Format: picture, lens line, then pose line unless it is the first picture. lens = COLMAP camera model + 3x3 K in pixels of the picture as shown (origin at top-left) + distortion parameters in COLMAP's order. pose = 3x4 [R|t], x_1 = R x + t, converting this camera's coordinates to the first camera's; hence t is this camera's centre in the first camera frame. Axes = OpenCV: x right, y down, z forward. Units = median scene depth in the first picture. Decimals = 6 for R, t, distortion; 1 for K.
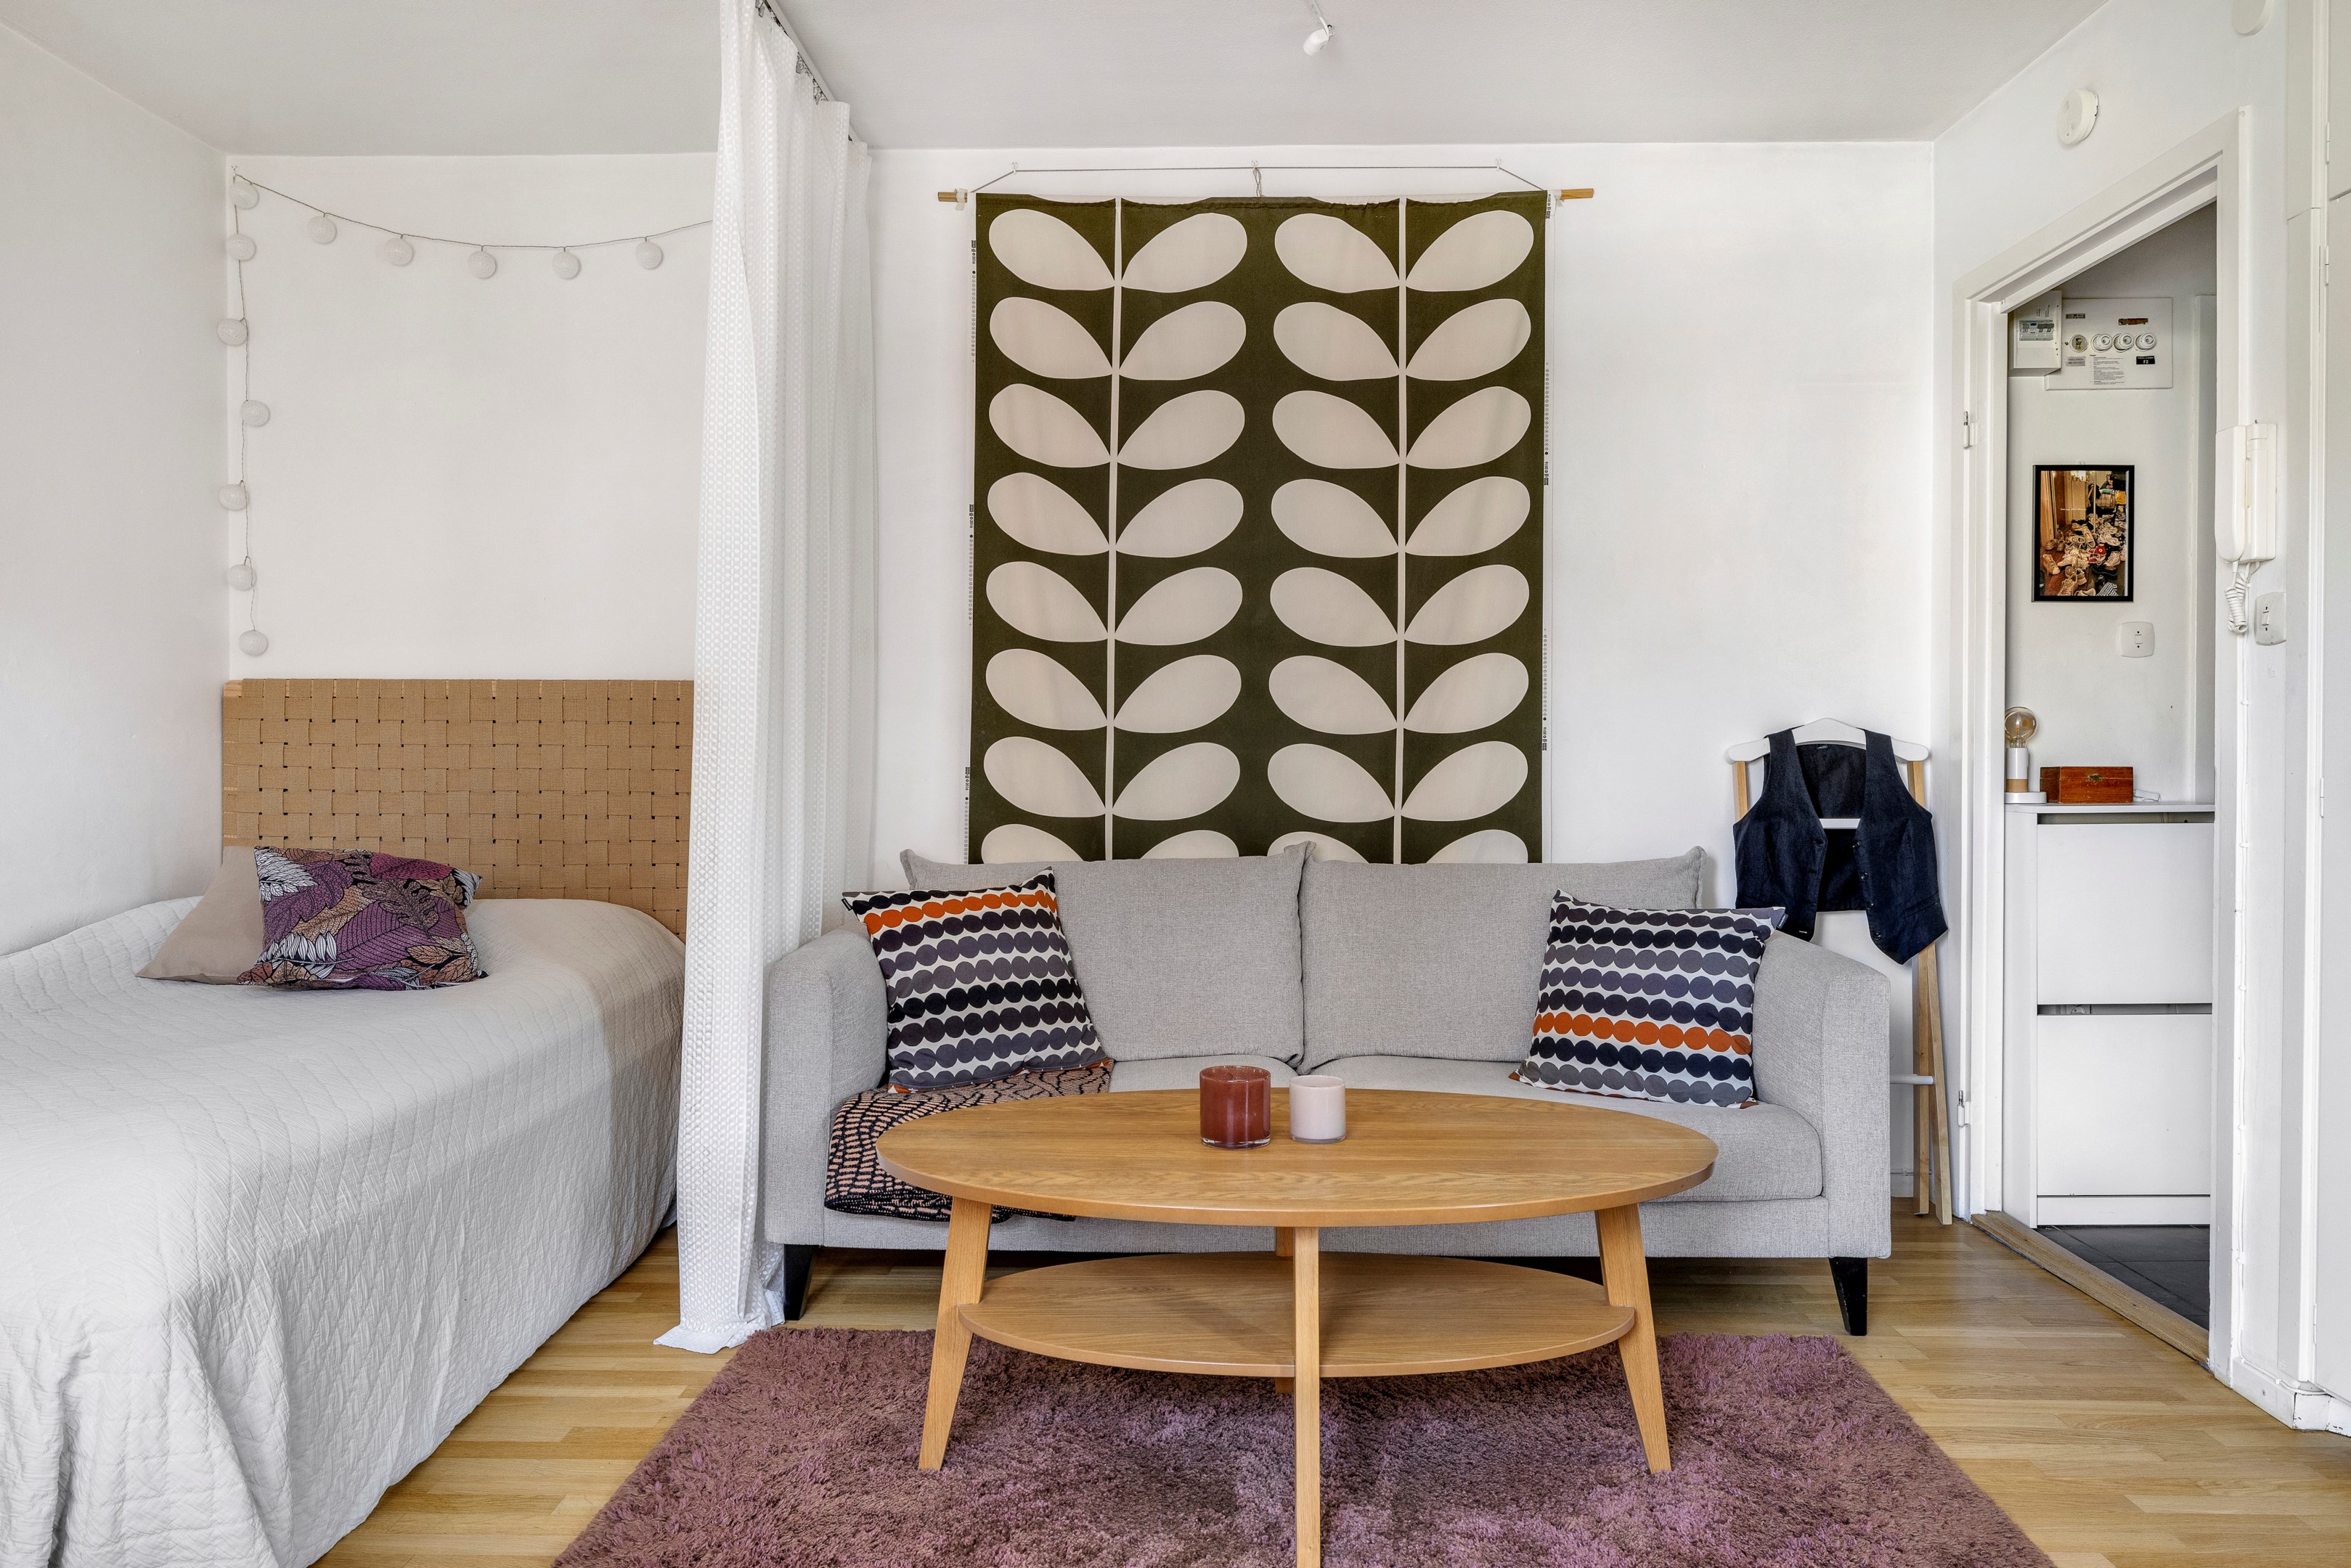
lens RADIAL K [[1573.0, 0, 1177.5], [0, 1573.0, 771.0], [0, 0, 1]] dist [-0.005636, 0.002138]
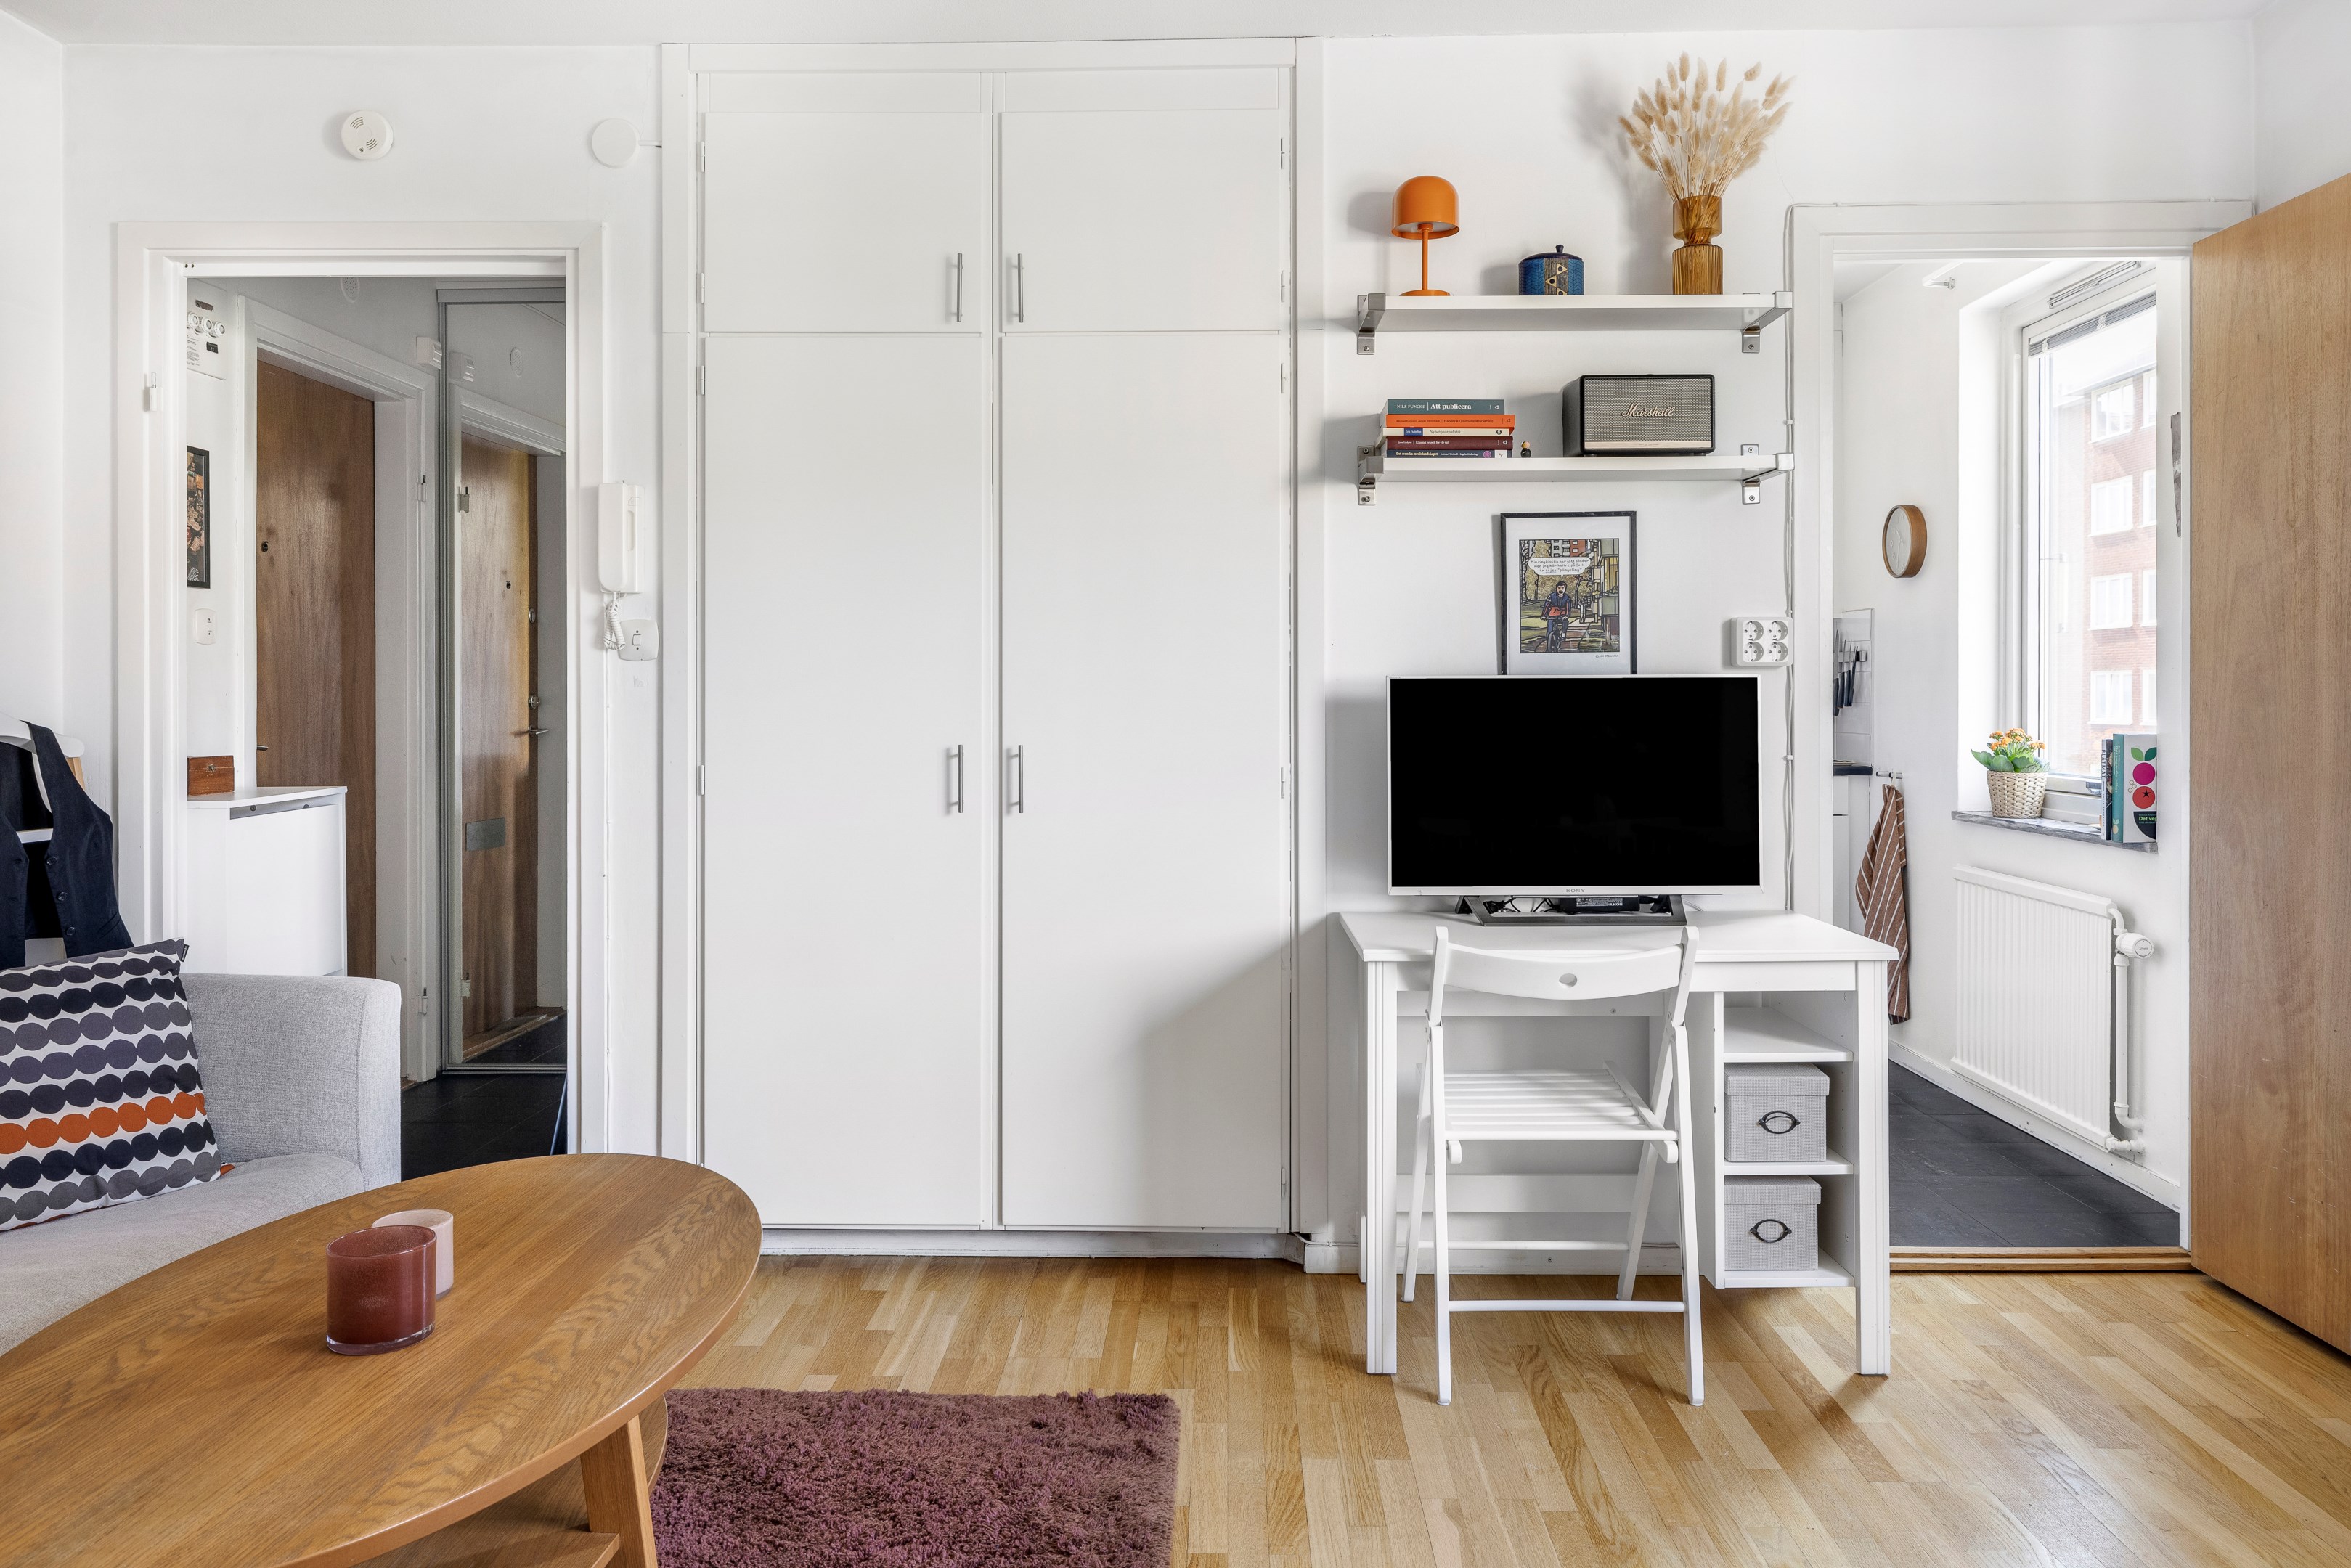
lens RADIAL K [[1653.4, 0, 1189.8], [0, 1653.4, 708.2], [0, 0, 1]] dist [-0.001087, -0.002155]
pose [[0.002883, -0.004667, 0.999985, -0.494183], [0.014241, 0.999888, 0.004626, -0.032872], [-0.999894, 0.014228, 0.002949, 0.435308]]
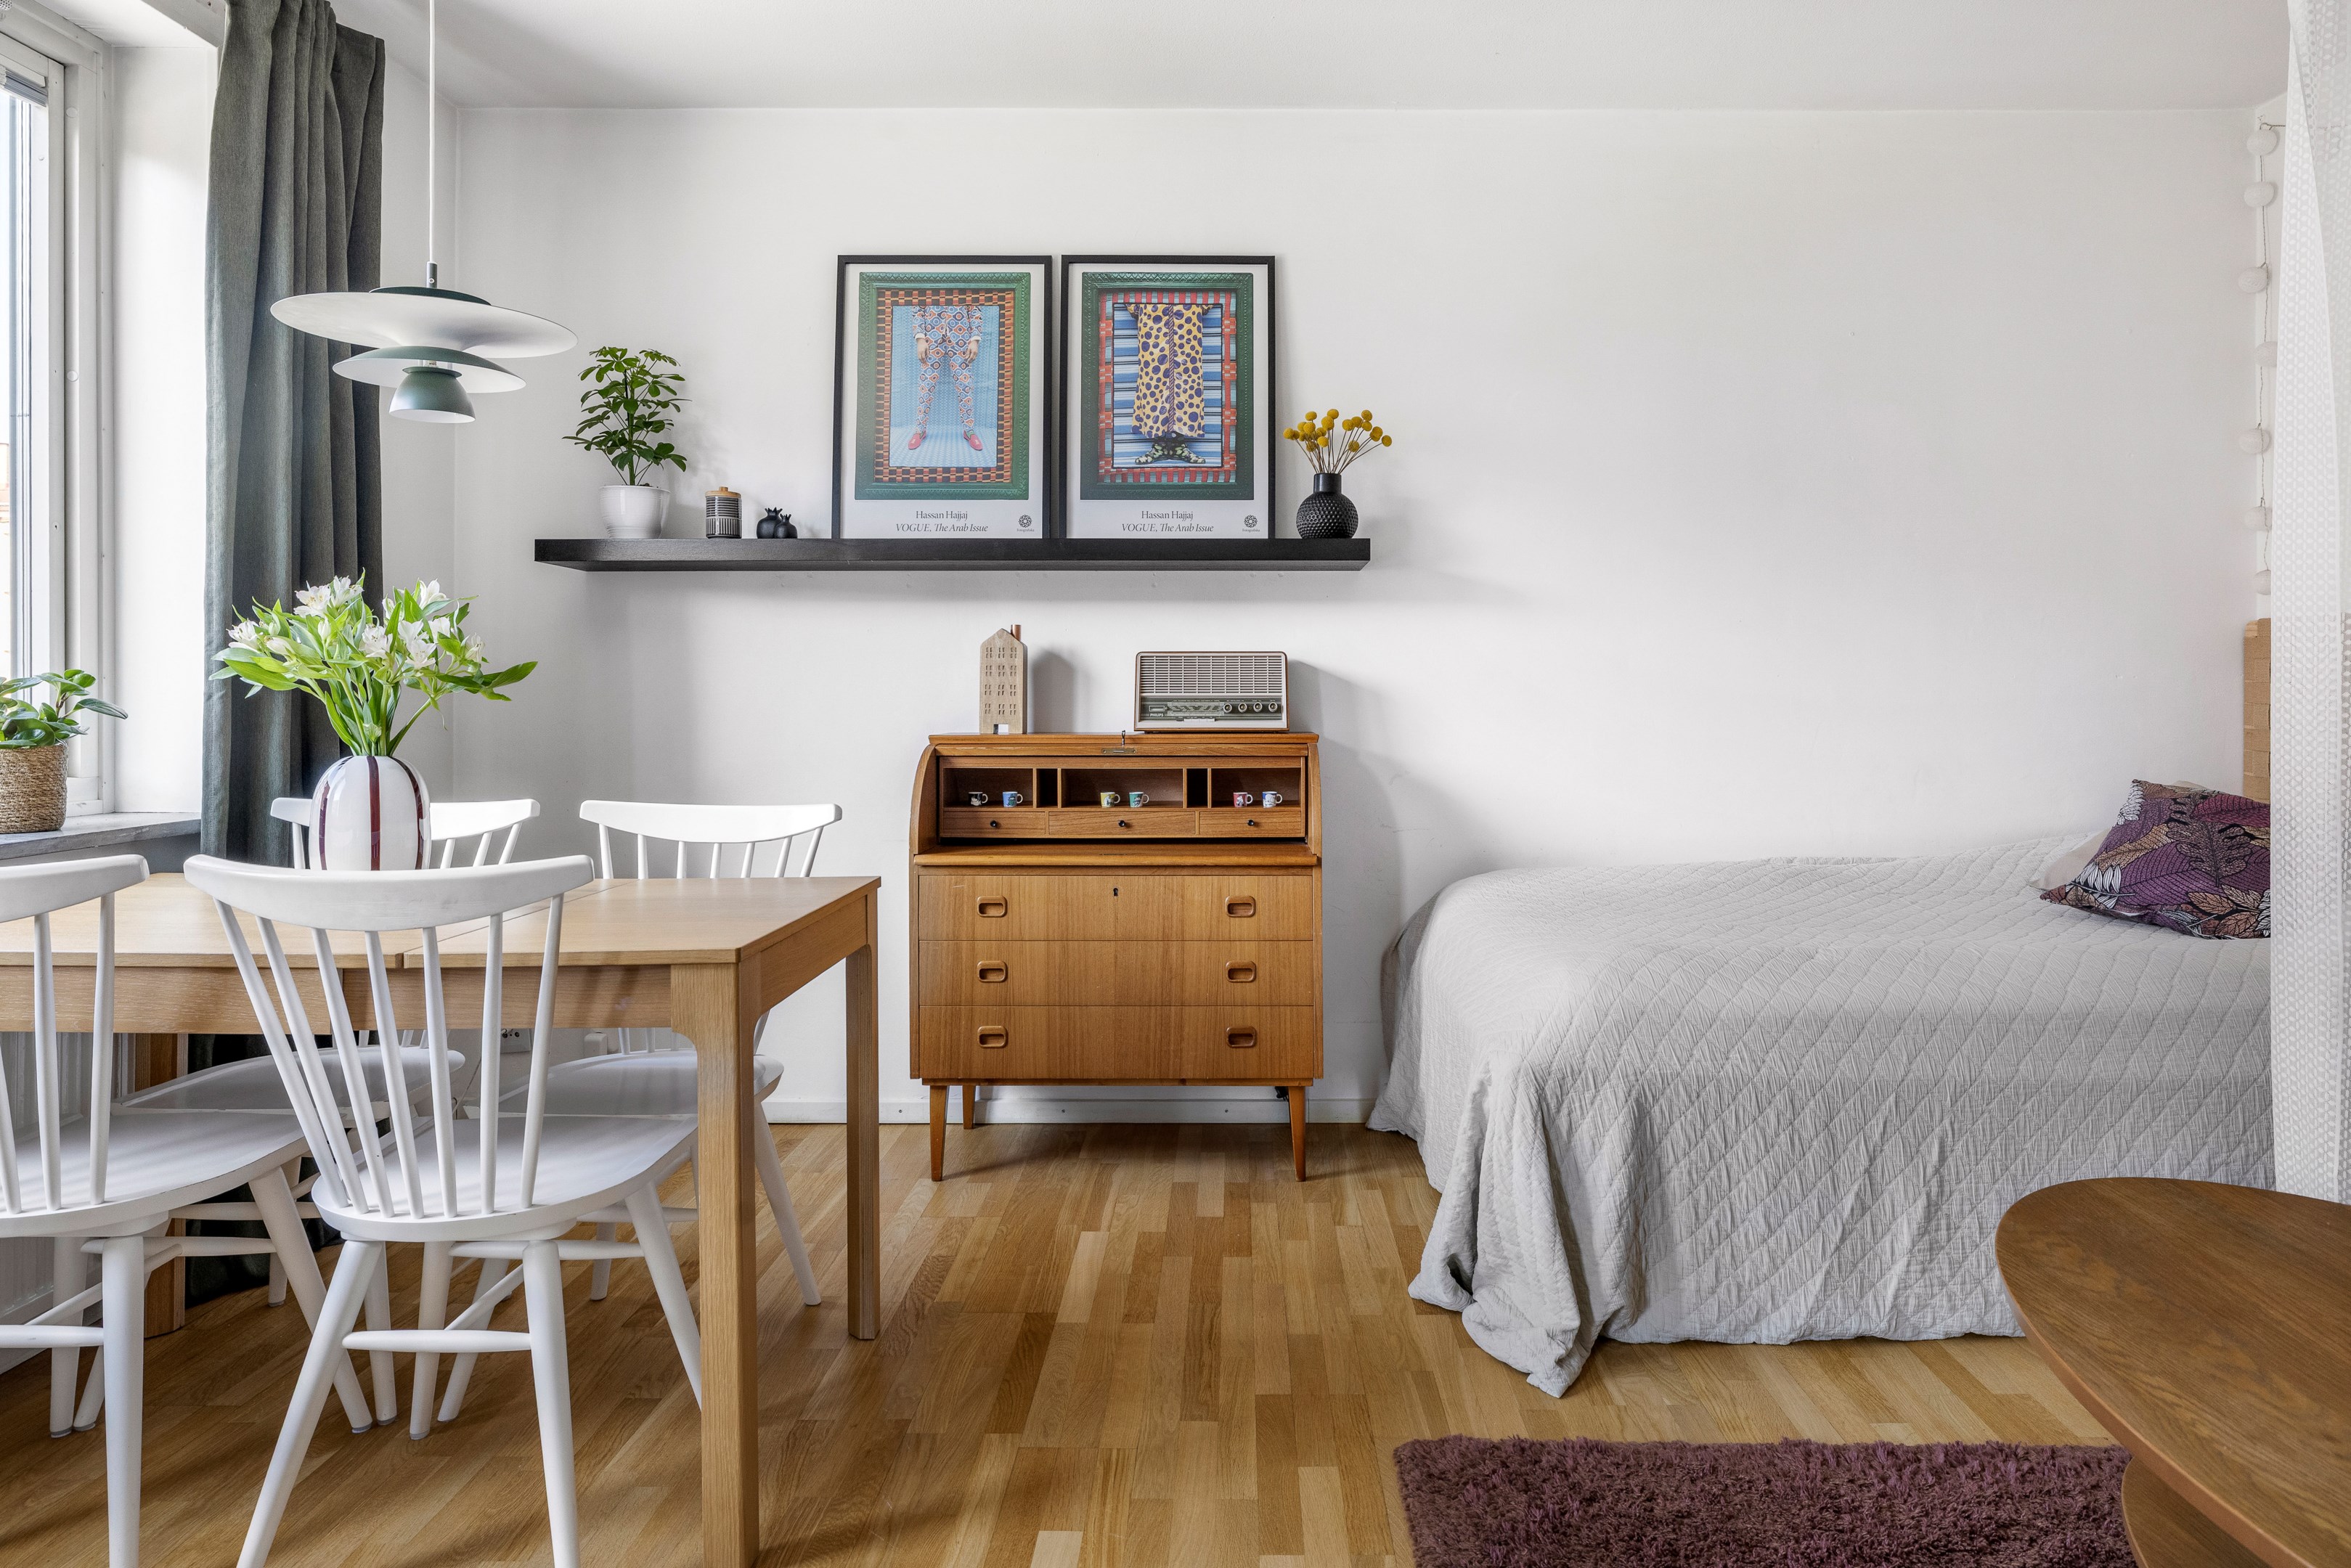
lens RADIAL K [[1439.9, 0, 1247.1], [0, 1439.9, 695.5], [0, 0, 1]] dist [-0.004984, 0.001872]
pose [[0.029163, 0.002067, -0.999573, 0.361183], [-0.013884, 0.999902, 0.001662, -0.001952], [0.999478, 0.013829, 0.029189, 0.375683]]
